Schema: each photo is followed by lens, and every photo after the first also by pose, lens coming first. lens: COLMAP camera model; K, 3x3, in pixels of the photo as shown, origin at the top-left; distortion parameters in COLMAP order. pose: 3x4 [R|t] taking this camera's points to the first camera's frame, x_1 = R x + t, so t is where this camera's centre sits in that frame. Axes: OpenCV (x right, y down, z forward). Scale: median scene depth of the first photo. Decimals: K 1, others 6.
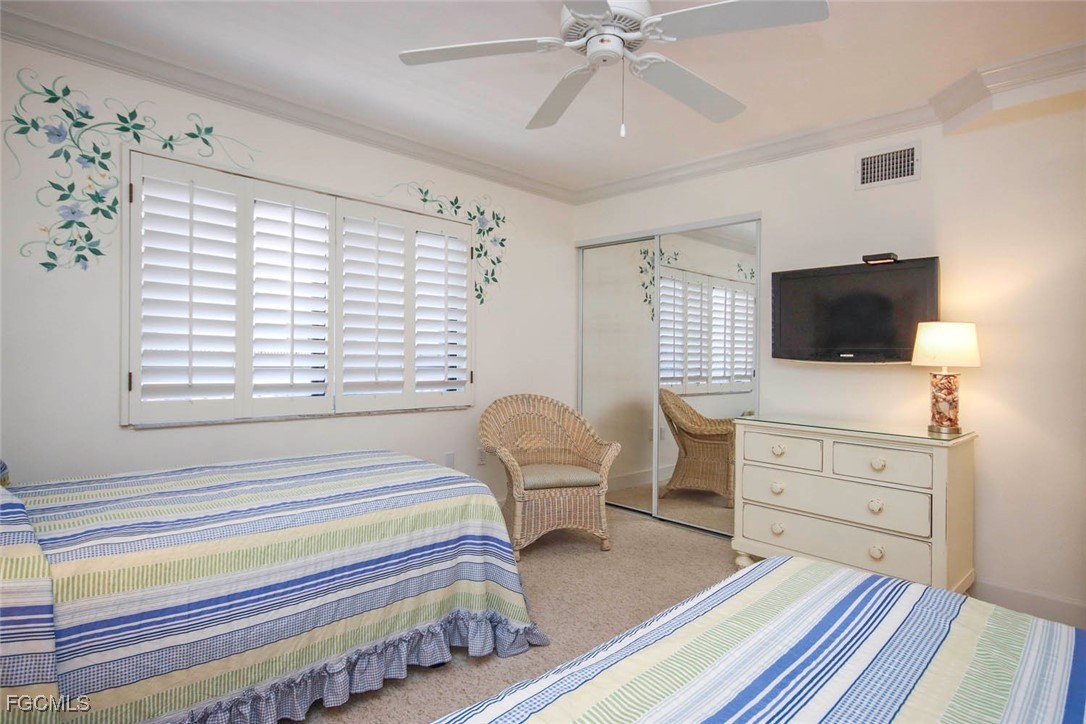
lens RADIAL K [[565.3, 0, 543.3], [0, 565.3, 360.9], [0, 0, 1]] dist [0.000075, 0.001597]
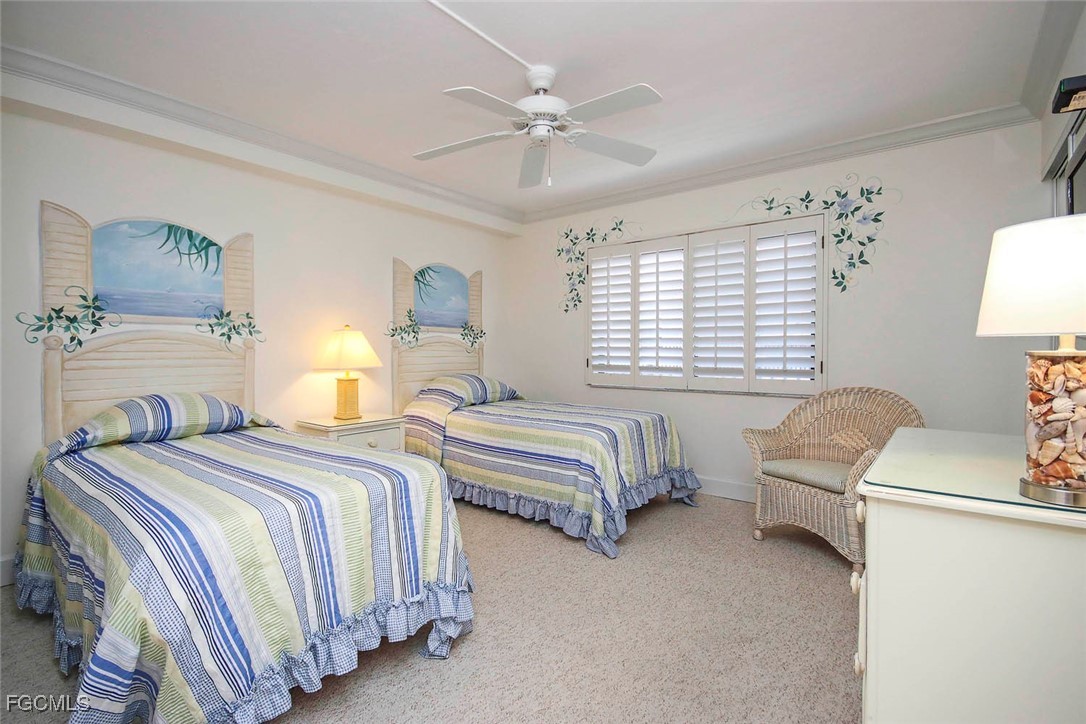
lens RADIAL K [[509.2, 0, 544.1], [0, 509.2, 361.7], [0, 0, 1]] dist [-0.002385, -0.000123]
pose [[0.124630, 0.013930, -0.992105, 0.846929], [0.003361, 0.999890, 0.014461, 0.005073], [0.992198, -0.005136, 0.124570, 0.484898]]
